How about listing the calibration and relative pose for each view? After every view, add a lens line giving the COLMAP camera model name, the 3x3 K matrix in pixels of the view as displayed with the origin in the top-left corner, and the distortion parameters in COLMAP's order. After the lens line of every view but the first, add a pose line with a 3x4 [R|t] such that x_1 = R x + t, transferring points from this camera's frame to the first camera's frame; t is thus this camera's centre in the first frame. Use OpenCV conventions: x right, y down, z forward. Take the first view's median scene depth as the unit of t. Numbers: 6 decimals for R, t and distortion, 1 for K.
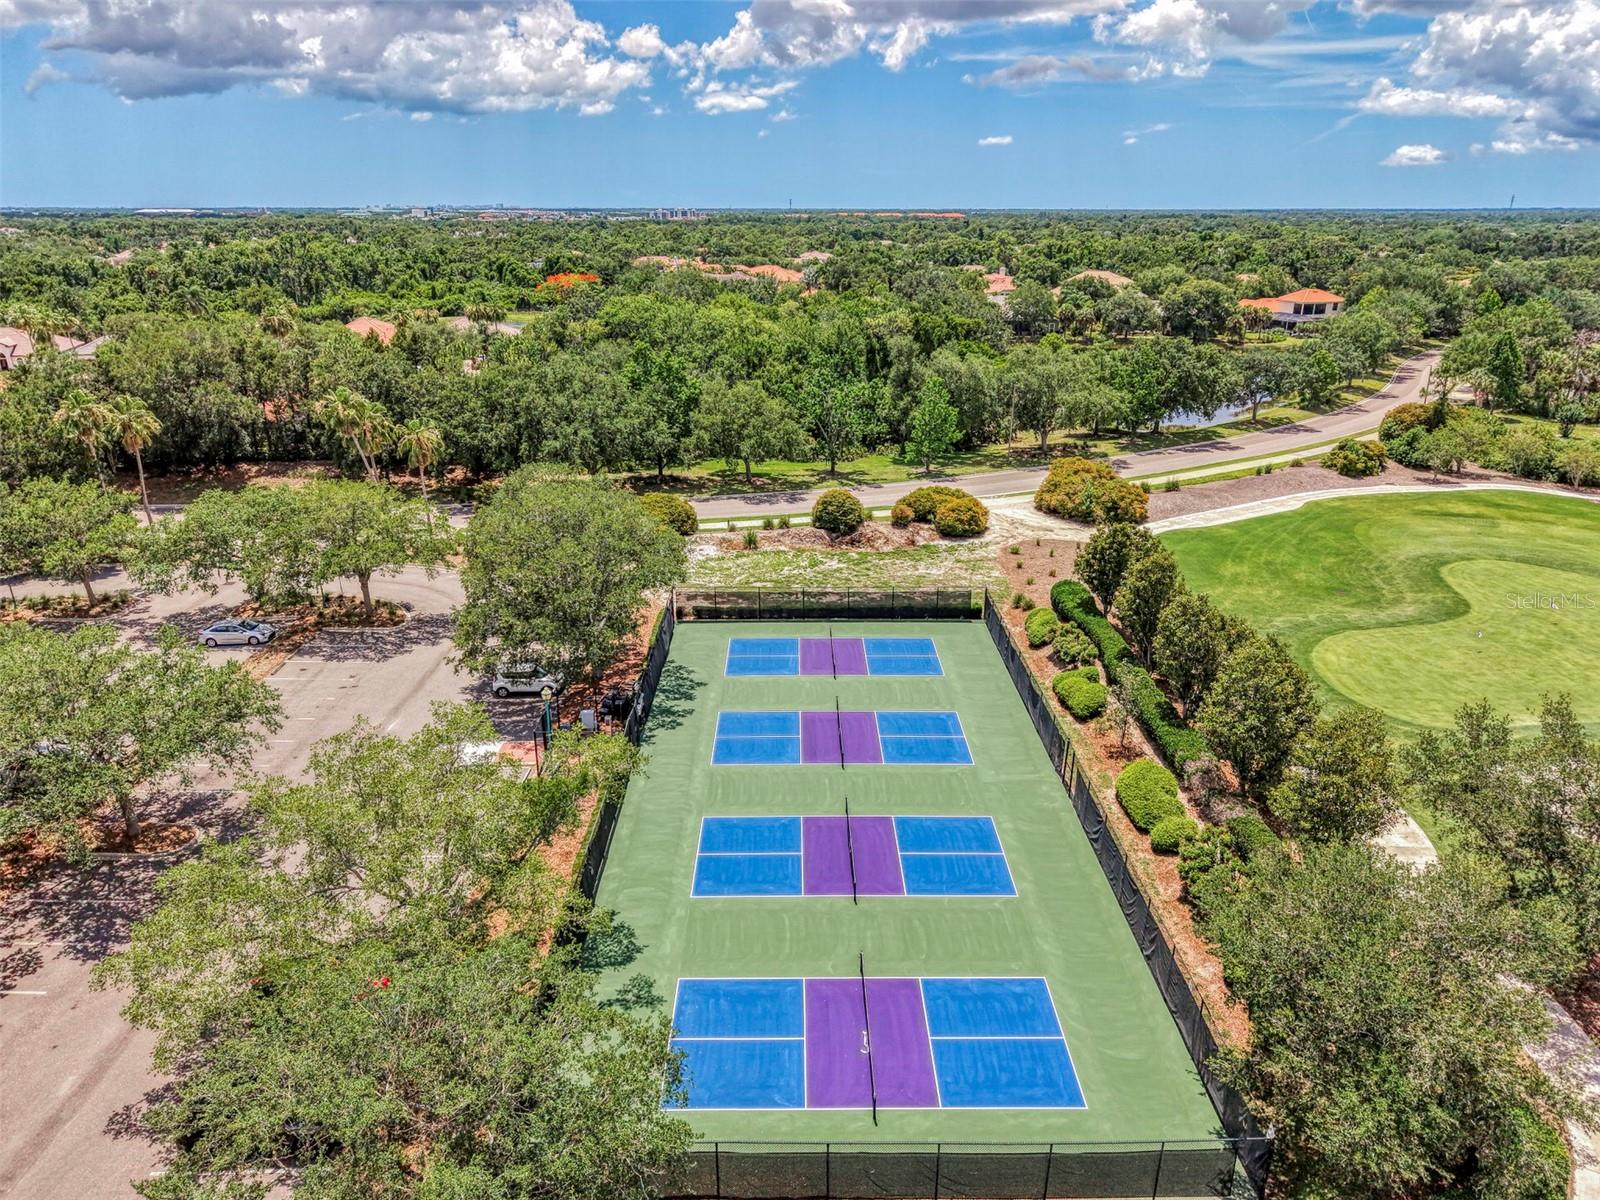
lens RADIAL K [[1097.0, 0, 800.0], [0, 1097.0, 600.0], [0, 0, 1]] dist [0.011045, 0.000369]
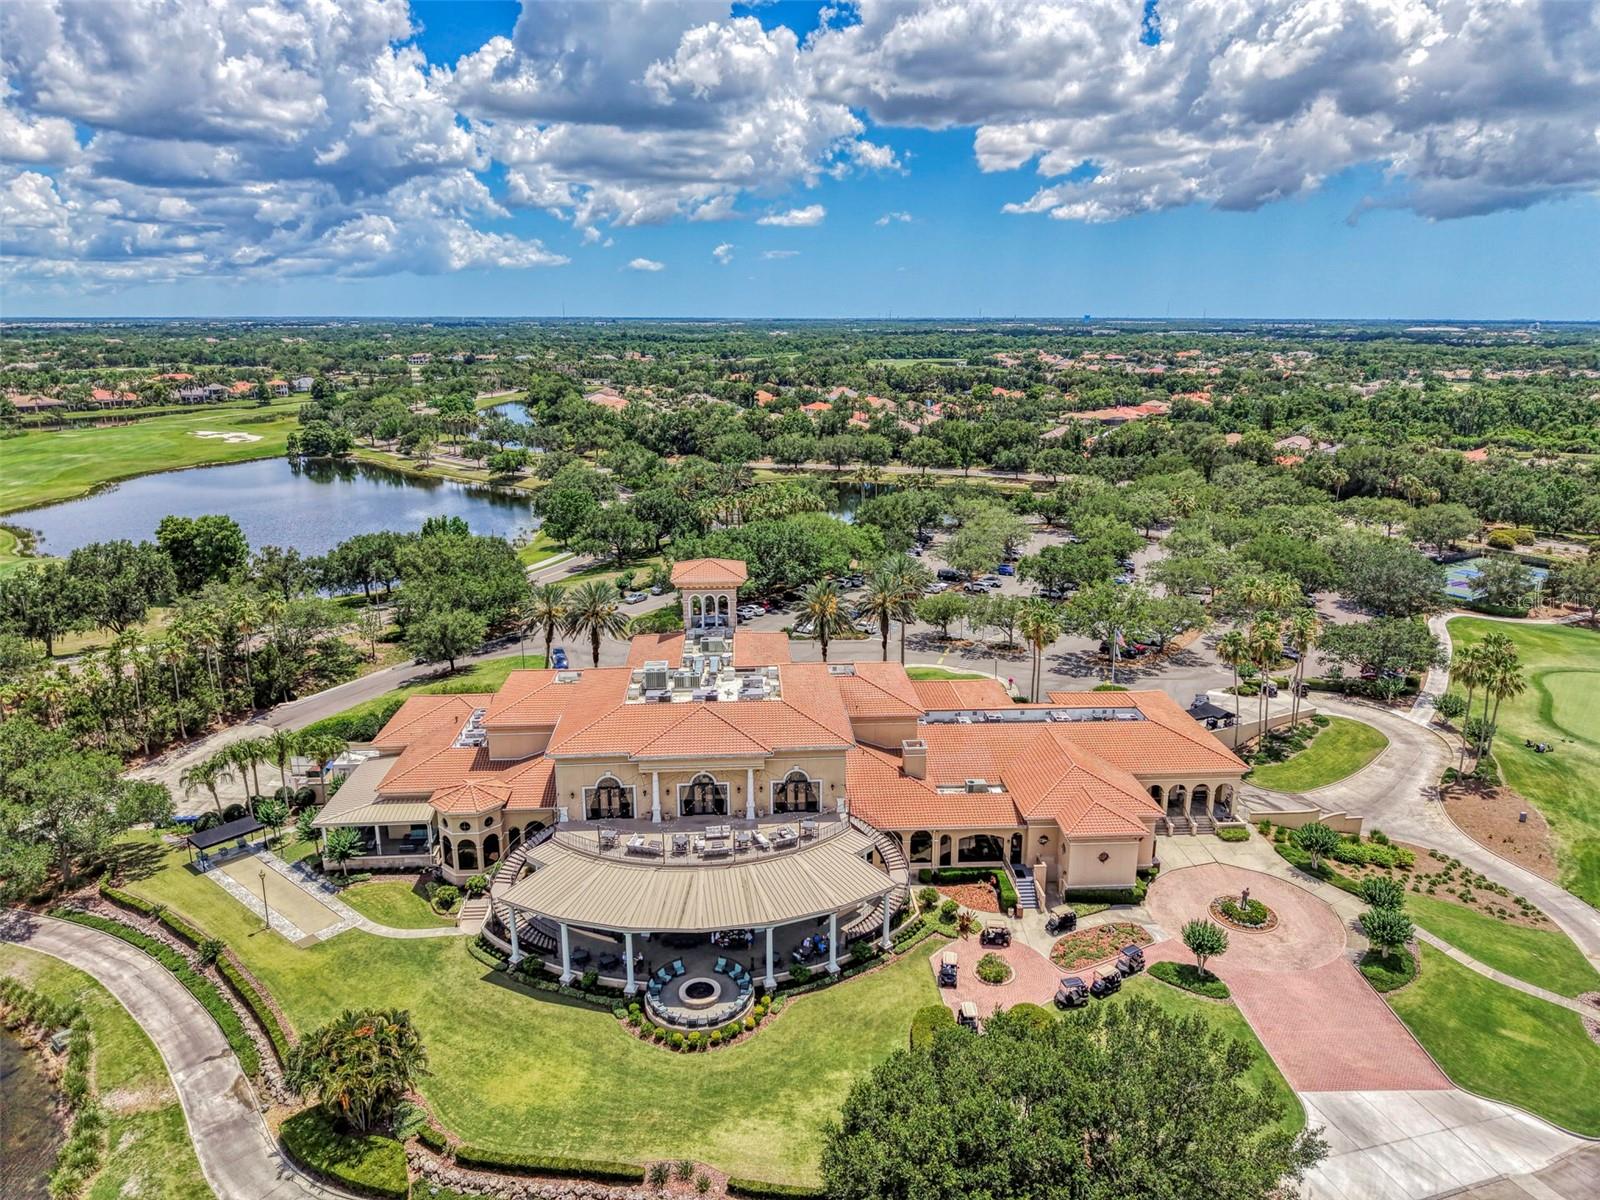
lens RADIAL K [[1097.0, 0, 800.0], [0, 1097.0, 600.0], [0, 0, 1]] dist [0.011045, 0.000369]
pose [[0.532130, 0.221055, -0.817296, 0.589418], [-0.294881, 0.953263, 0.065838, 0.205309], [0.793652, 0.205971, 0.572445, -0.944376]]
